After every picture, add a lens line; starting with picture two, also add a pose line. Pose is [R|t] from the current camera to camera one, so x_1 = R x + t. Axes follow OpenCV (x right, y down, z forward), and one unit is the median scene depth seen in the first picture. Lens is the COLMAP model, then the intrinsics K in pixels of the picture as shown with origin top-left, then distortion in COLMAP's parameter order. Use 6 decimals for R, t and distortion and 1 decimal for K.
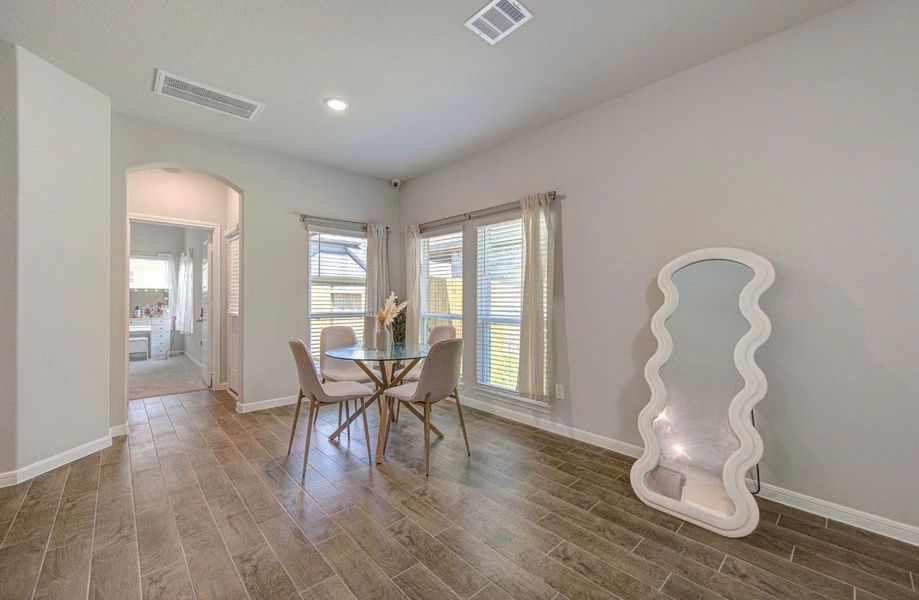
lens RADIAL K [[364.0, 0, 451.2], [0, 364.0, 301.0], [0, 0, 1]] dist [0.000996, 0.000250]
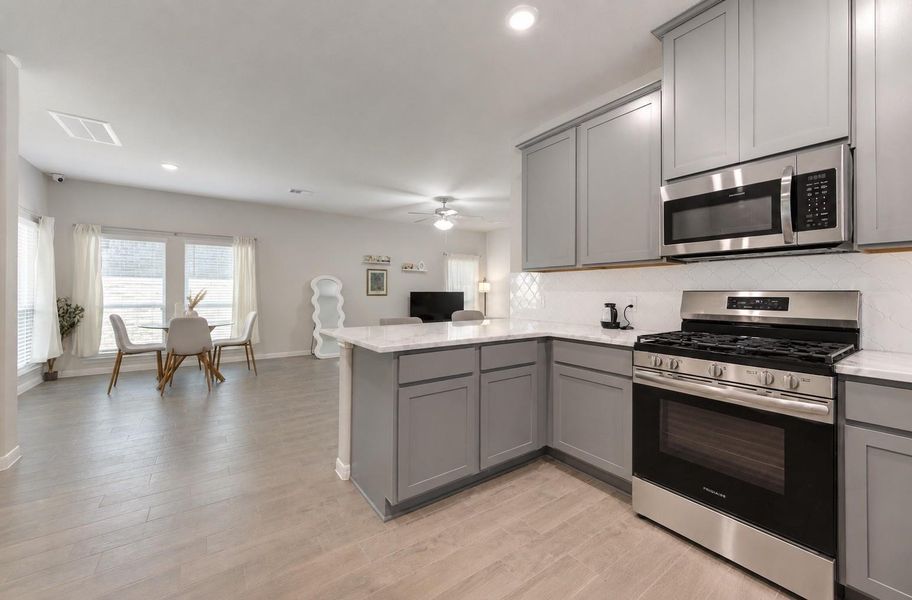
lens RADIAL K [[357.9, 0, 450.6], [0, 357.9, 292.5], [0, 0, 1]] dist [0.003881, -0.000141]
pose [[0.149469, -0.004020, 0.988758, -1.389068], [-0.000724, 0.999991, 0.004175, -0.009892], [-0.988766, -0.001340, 0.149464, -0.323594]]
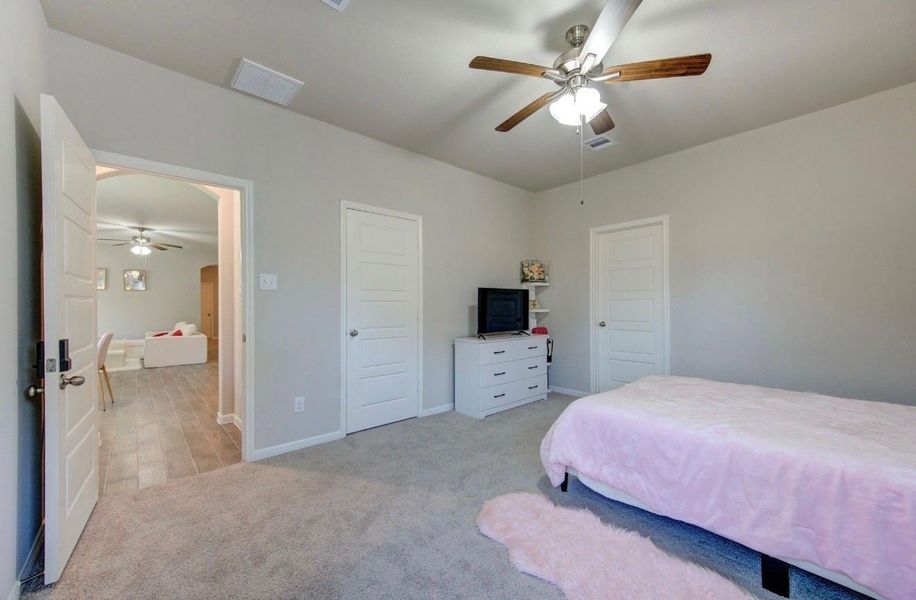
lens RADIAL K [[333.0, 0, 454.0], [0, 333.0, 305.4], [0, 0, 1]] dist [-0.003087, -0.000161]
pose [[-0.999830, 0.001008, -0.018390, -1.411992], [0.001006, 0.999999, 0.000103, -0.014518], [0.018390, 0.000085, -0.999831, 1.817196]]
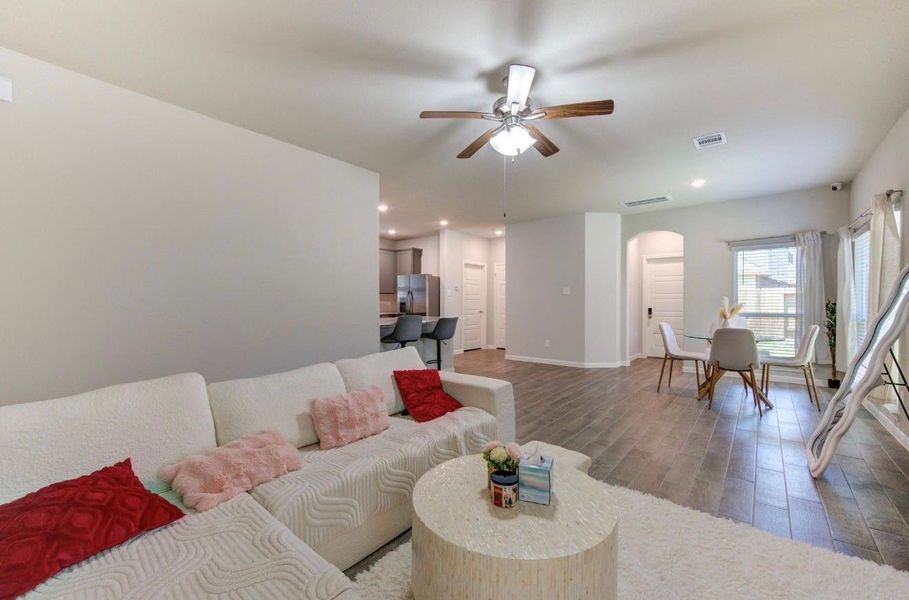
lens RADIAL K [[369.4, 0, 455.1], [0, 369.4, 304.5], [0, 0, 1]] dist [0.005189, -0.002448]
pose [[0.140097, 0.004149, -0.990129, 0.989603], [0.000707, 0.999991, 0.004291, -0.001935], [0.990137, -0.001301, 0.140093, -0.260670]]
